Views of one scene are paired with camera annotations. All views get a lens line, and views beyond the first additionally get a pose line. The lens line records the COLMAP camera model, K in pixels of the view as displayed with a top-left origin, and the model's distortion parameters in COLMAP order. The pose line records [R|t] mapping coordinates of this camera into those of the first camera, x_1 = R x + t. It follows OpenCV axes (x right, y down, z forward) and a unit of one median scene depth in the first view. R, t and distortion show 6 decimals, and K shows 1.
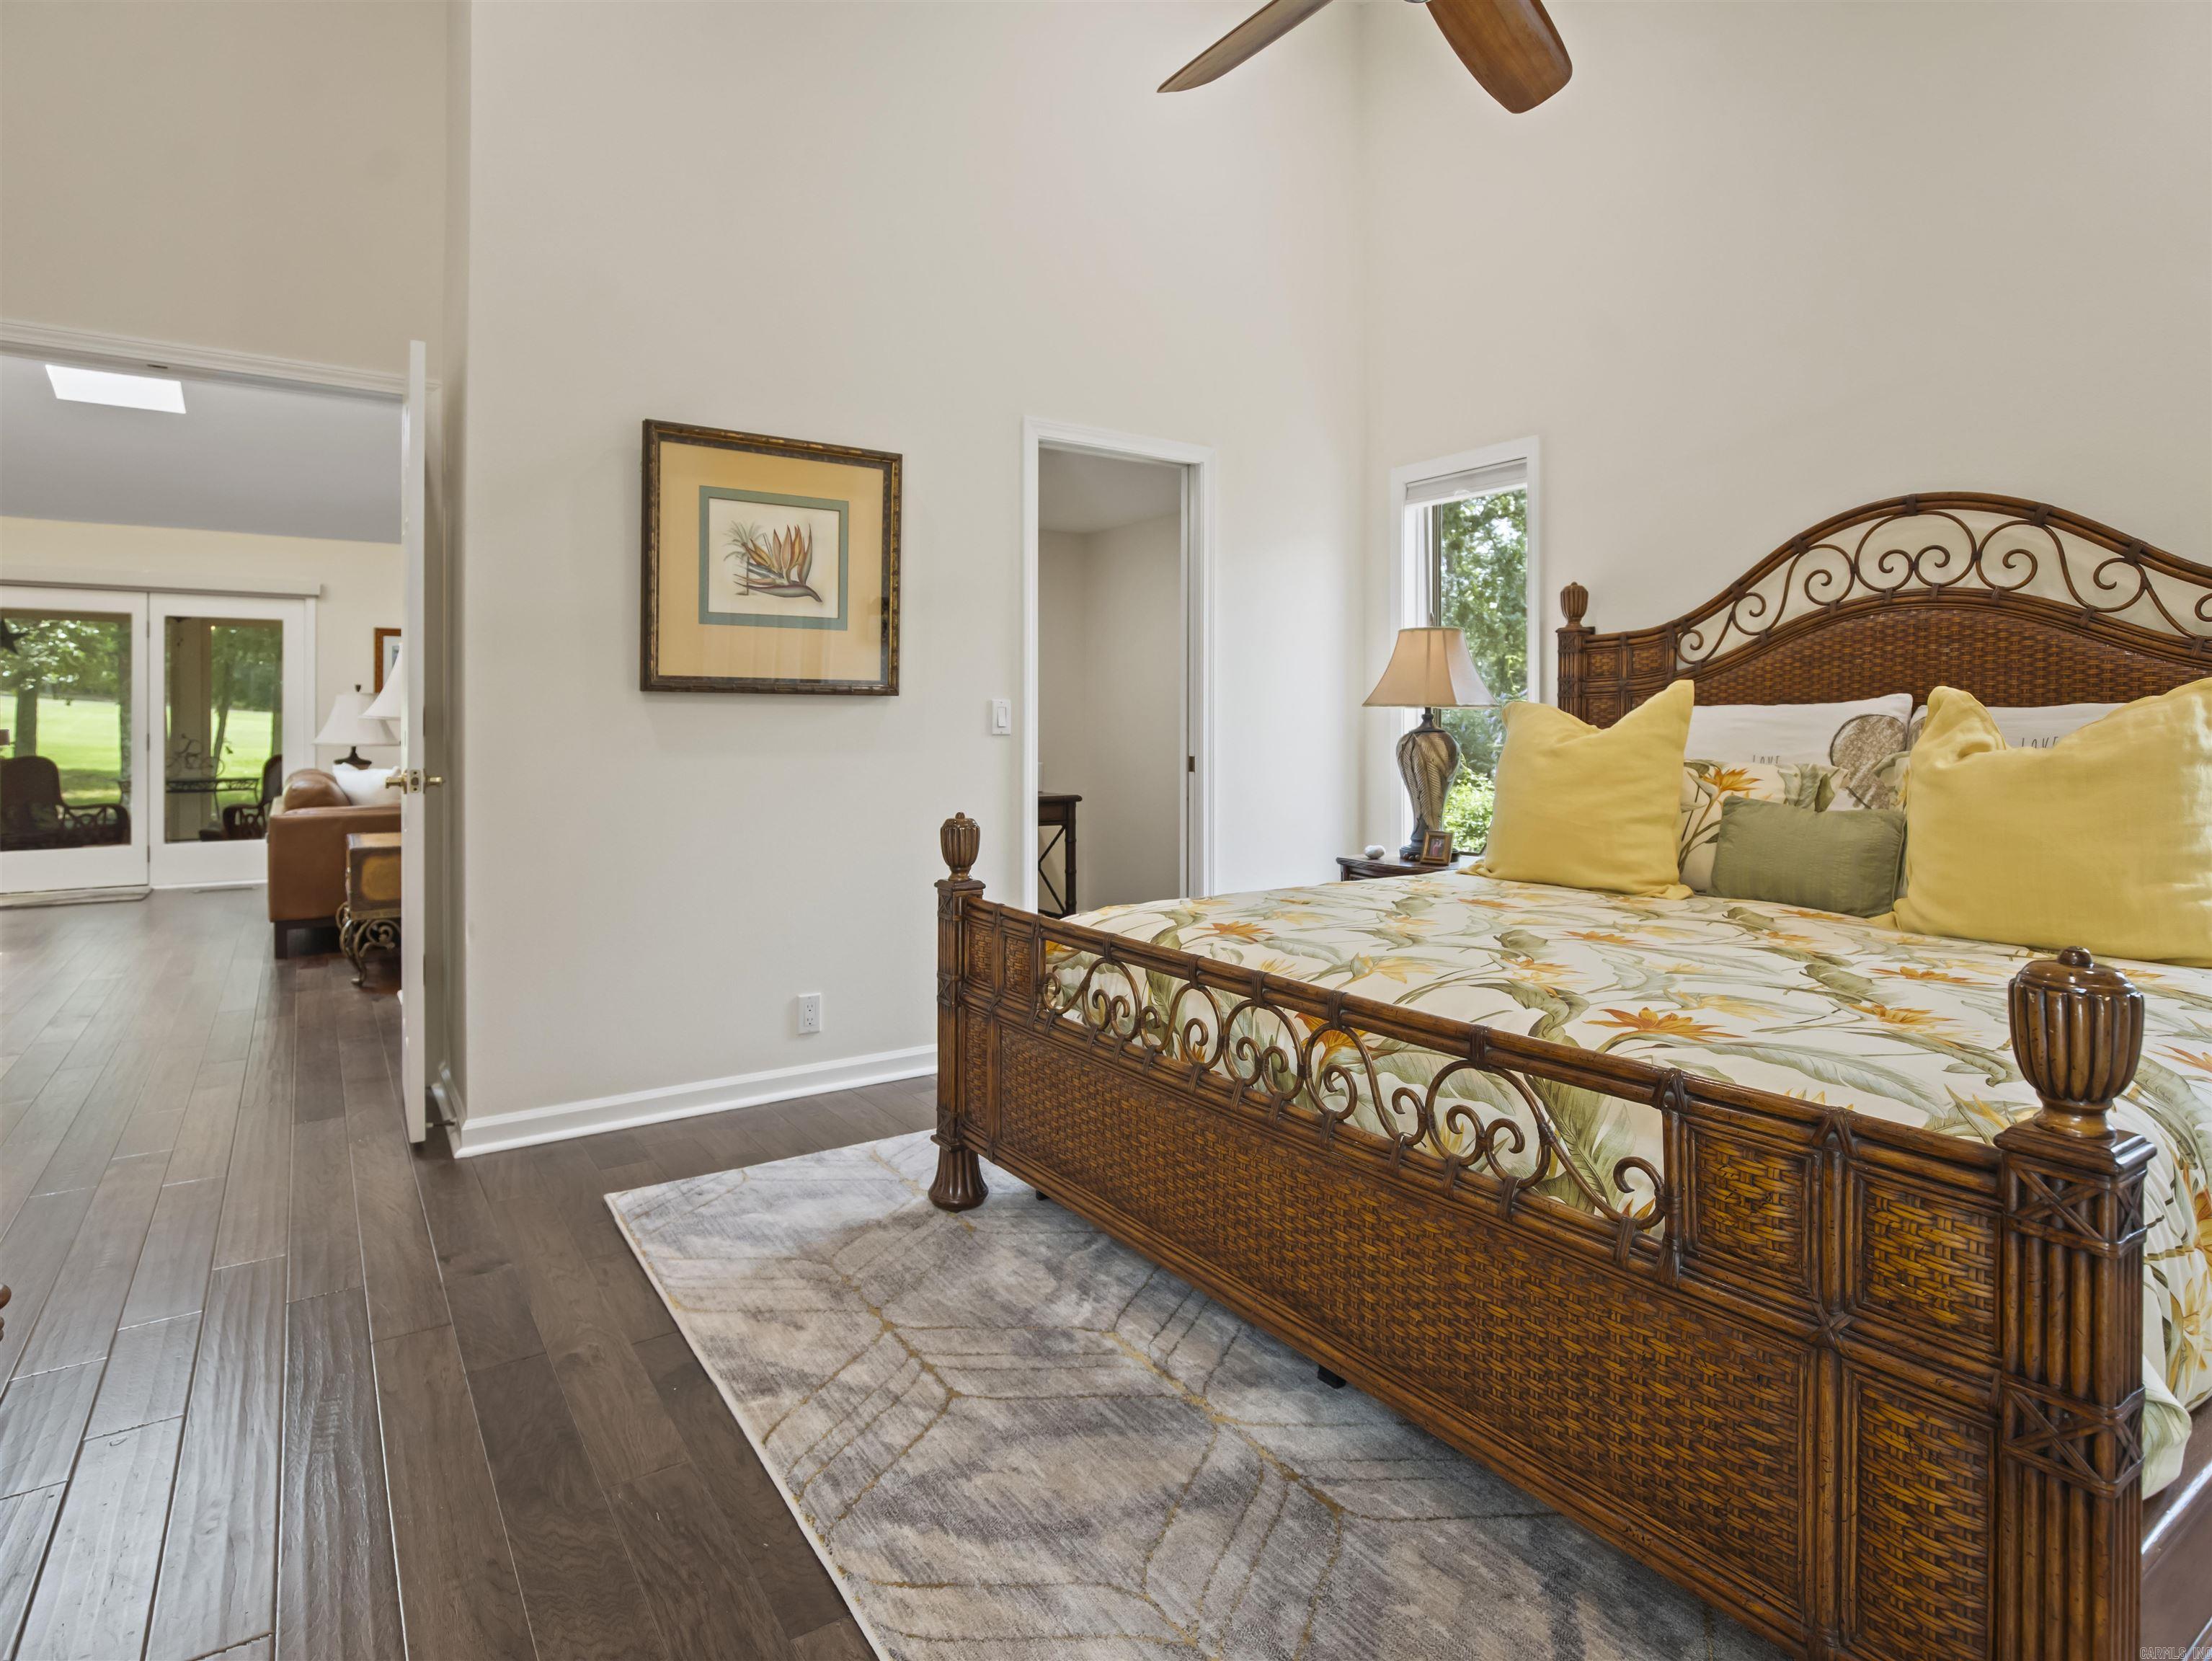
lens RADIAL K [[1201.7, 0, 1139.2], [0, 1201.7, 732.7], [0, 0, 1]] dist [-0.004594, -0.000324]
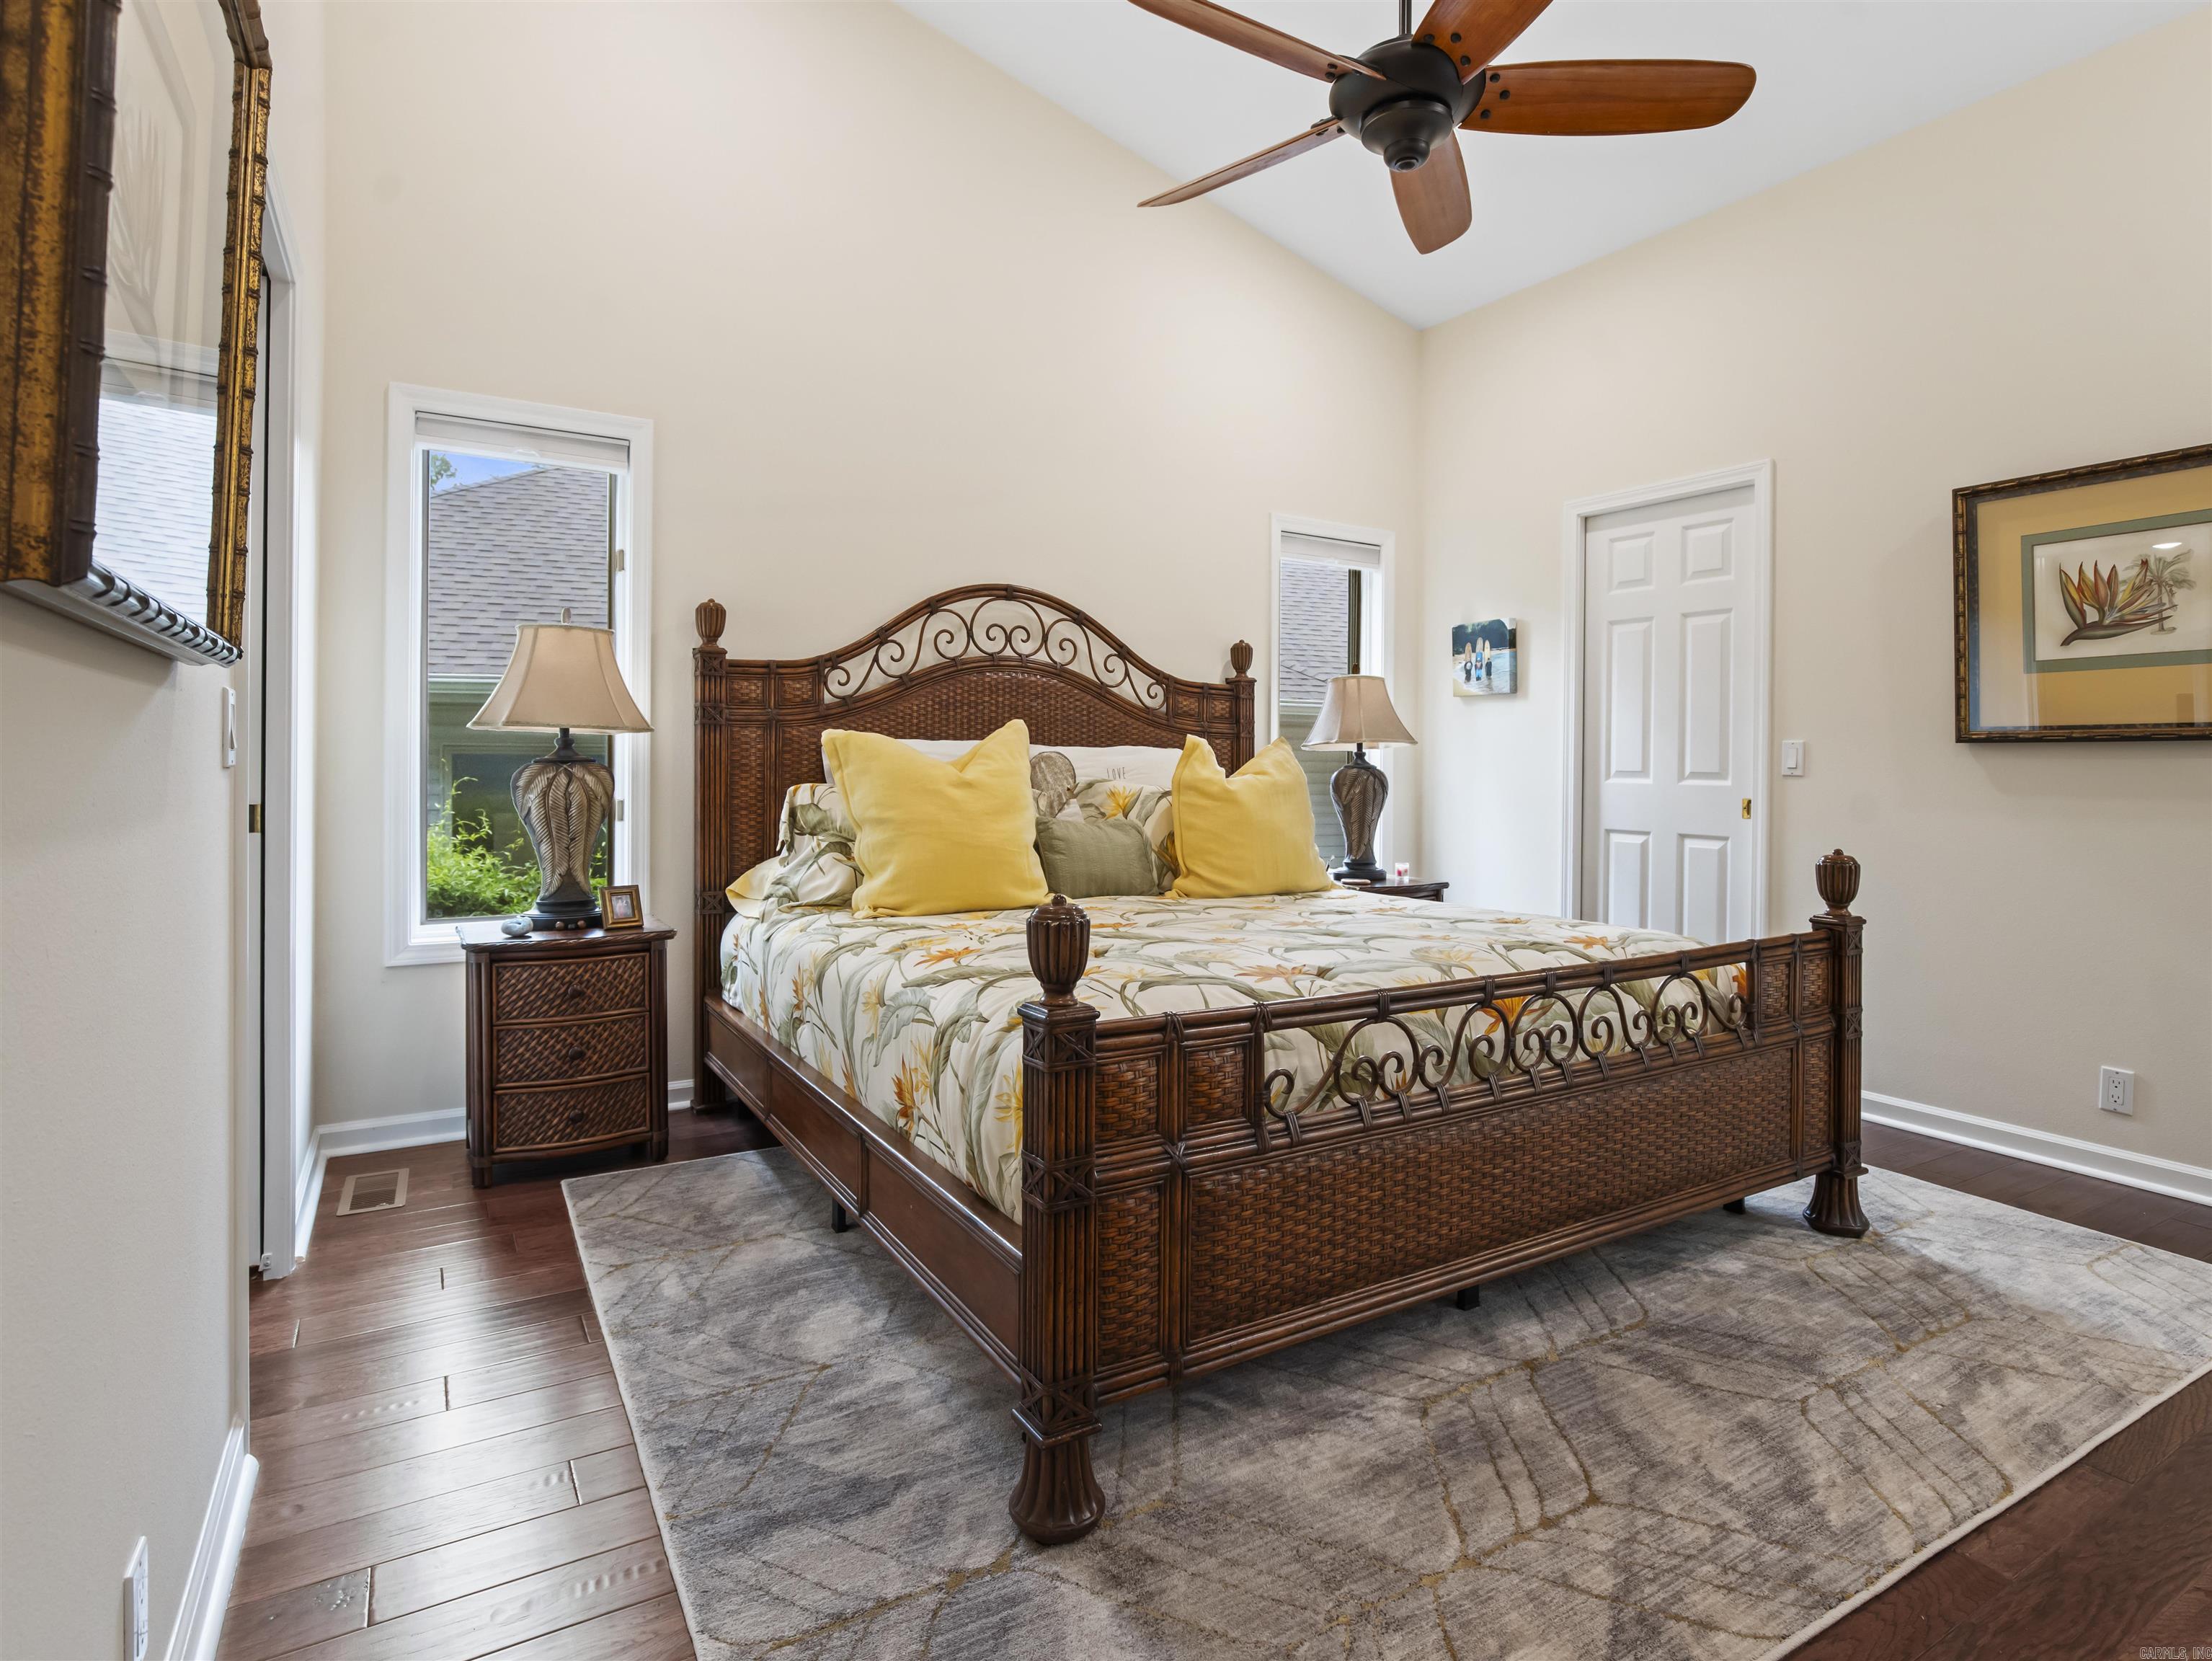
lens RADIAL K [[1178.1, 0, 1110.1], [0, 1178.1, 754.9], [0, 0, 1]] dist [-0.016771, 0.000683]
pose [[0.064721, 0.005418, 0.997889, -0.954113], [-0.006077, 0.999969, -0.005035, -0.005974], [-0.997885, -0.005739, 0.064751, 1.177536]]
